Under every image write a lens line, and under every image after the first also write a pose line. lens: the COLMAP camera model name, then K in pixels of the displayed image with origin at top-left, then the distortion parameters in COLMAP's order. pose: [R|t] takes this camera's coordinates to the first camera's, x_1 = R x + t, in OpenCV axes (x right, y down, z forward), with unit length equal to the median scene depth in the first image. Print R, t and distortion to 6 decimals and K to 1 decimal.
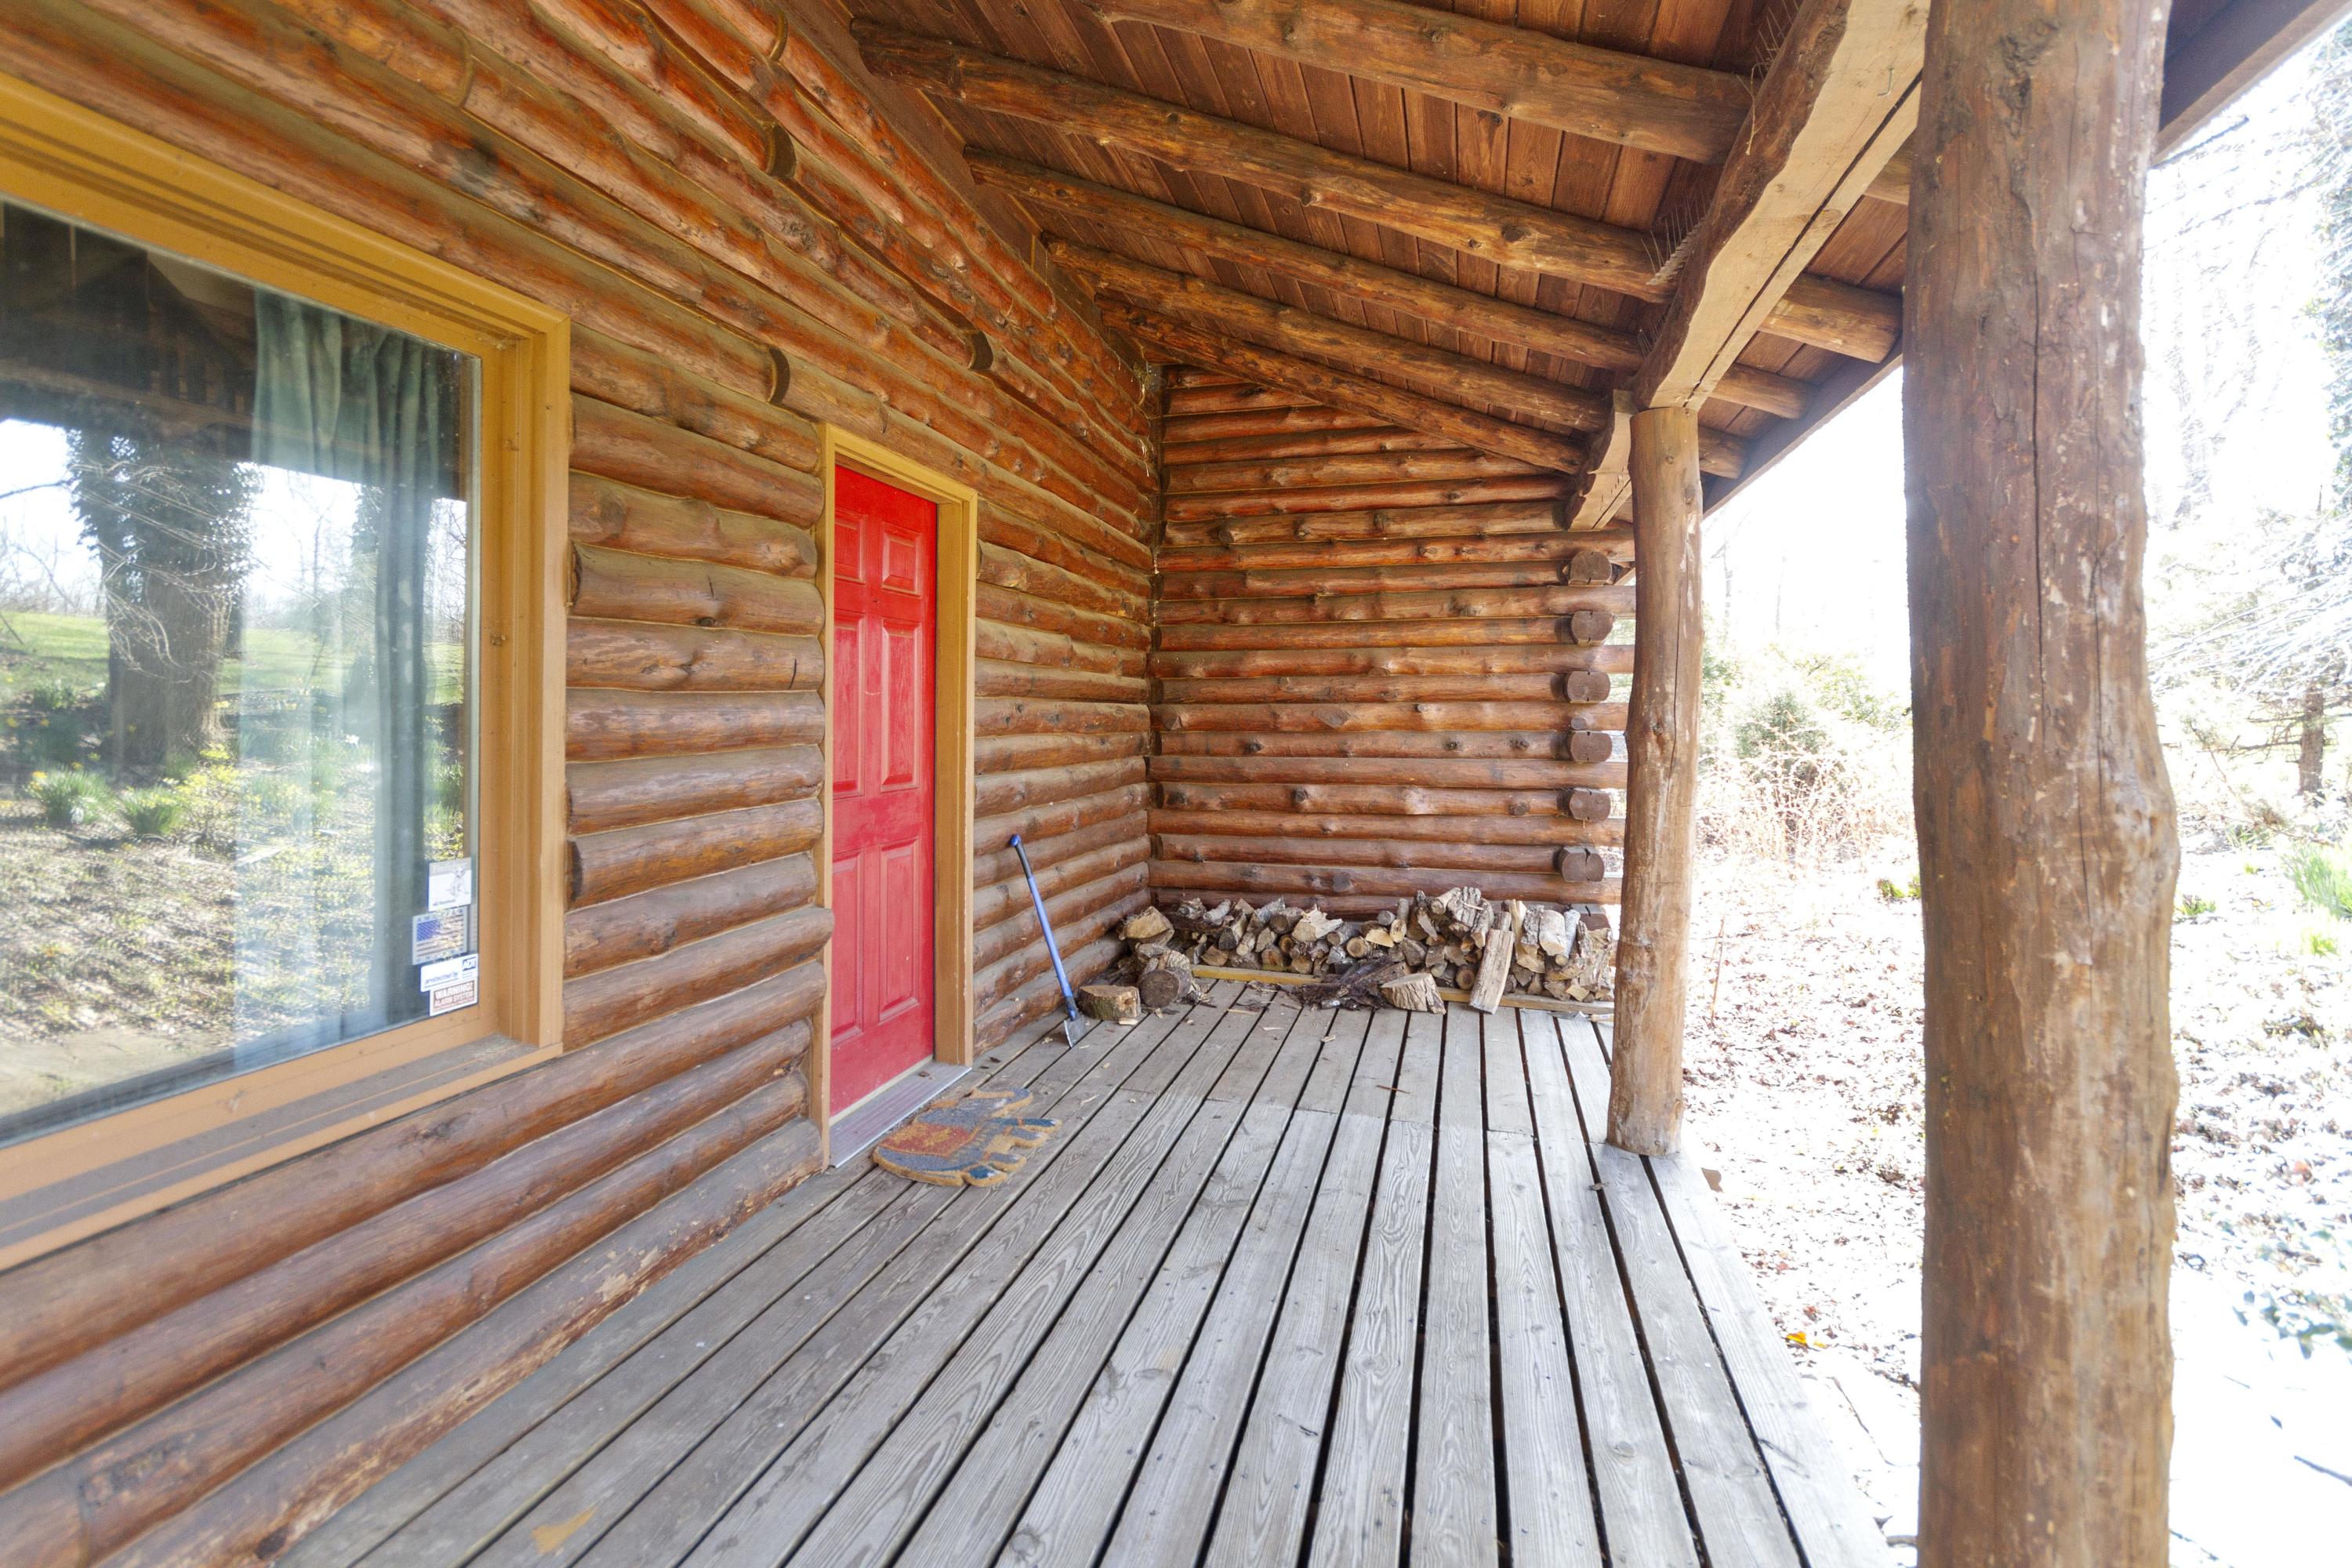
lens RADIAL K [[1138.3, 0, 1182.2], [0, 1138.3, 740.4], [0, 0, 1]] dist [0.002088, 0.000717]
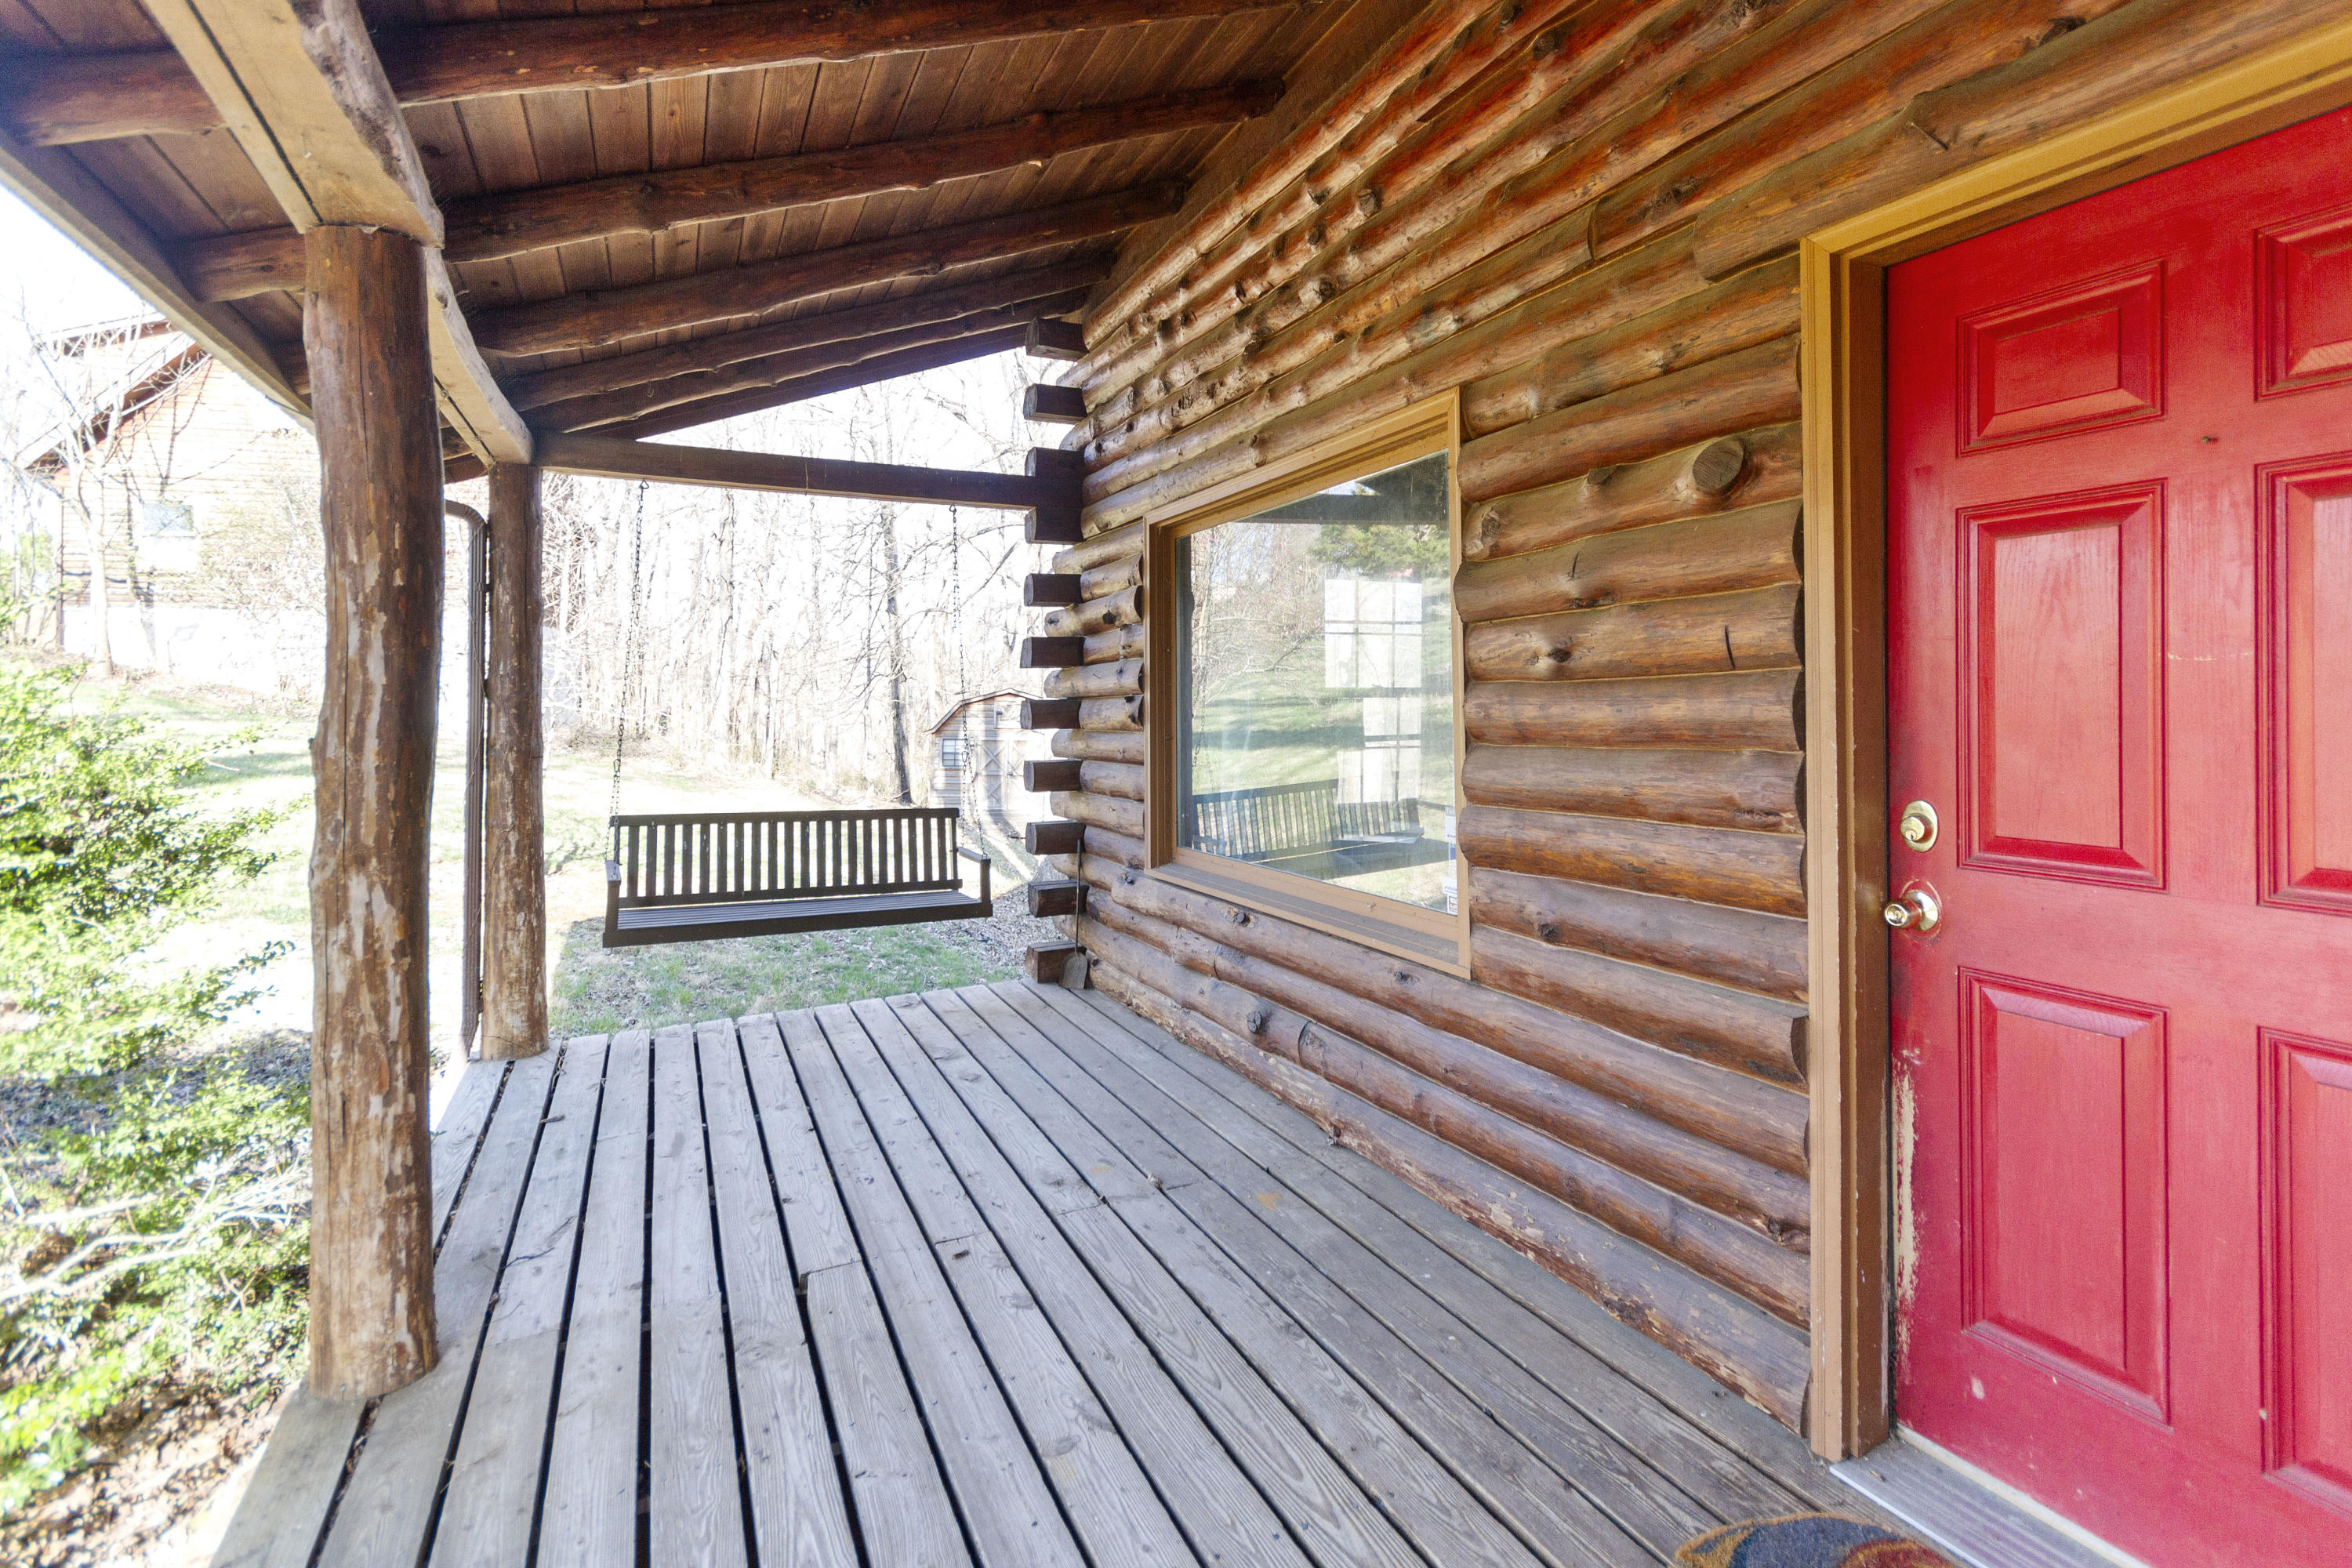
lens RADIAL K [[1075.5, 0, 1182.5], [0, 1075.5, 709.3], [0, 0, 1]] dist [0.000279, 0.000193]
pose [[-0.765106, -0.003350, -0.643896, 0.425441], [-0.022877, 0.999497, 0.021983, -0.034334], [0.643498, 0.031550, -0.764797, 1.611616]]
